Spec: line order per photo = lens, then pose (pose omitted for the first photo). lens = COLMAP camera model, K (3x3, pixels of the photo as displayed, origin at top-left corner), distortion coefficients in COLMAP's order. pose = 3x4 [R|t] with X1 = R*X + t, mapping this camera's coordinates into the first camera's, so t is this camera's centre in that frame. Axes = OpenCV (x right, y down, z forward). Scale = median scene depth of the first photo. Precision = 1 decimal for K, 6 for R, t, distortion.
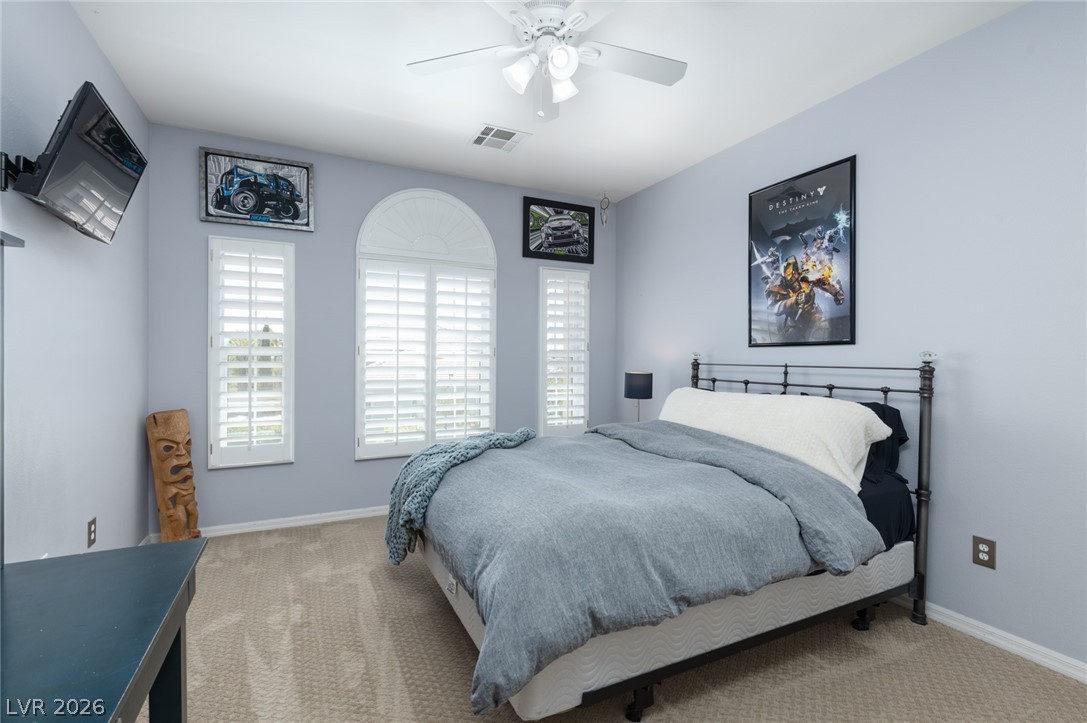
lens RADIAL K [[491.5, 0, 543.5], [0, 491.5, 360.8], [0, 0, 1]] dist [0.003159, -0.000430]
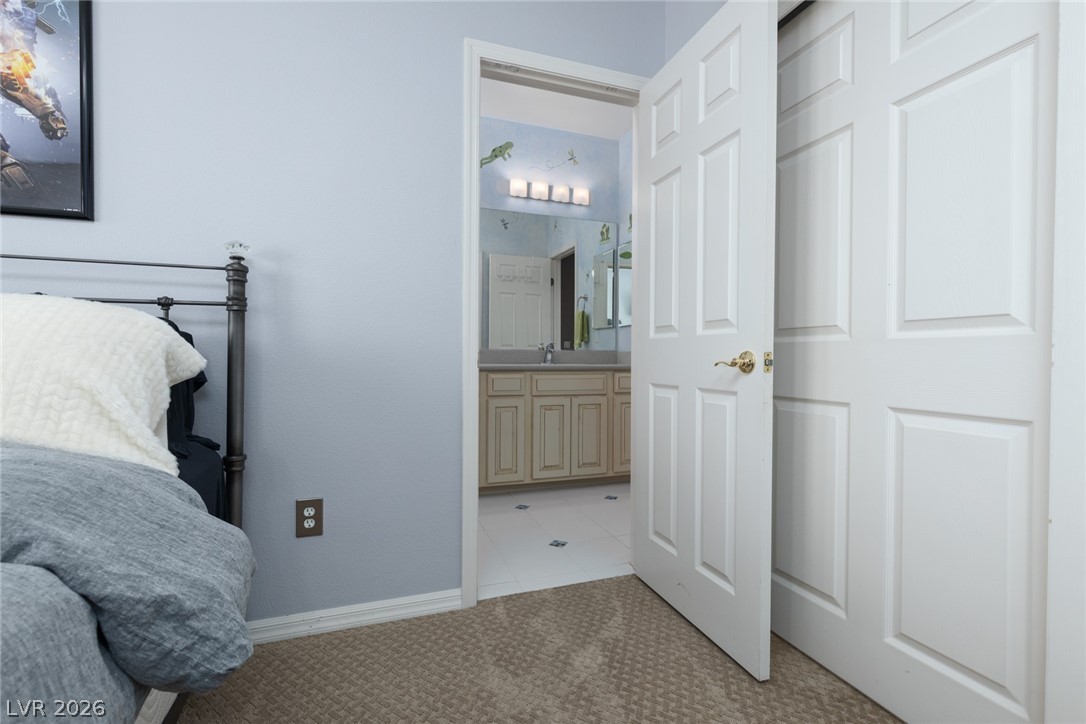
lens RADIAL K [[491.1, 0, 544.4], [0, 491.1, 358.8], [0, 0, 1]] dist [0.003159, -0.000430]
pose [[0.120487, -0.014837, 0.992604, 0.187556], [0.004001, 0.999887, 0.014461, 0.130977], [-0.992707, 0.002229, 0.120533, 0.532023]]
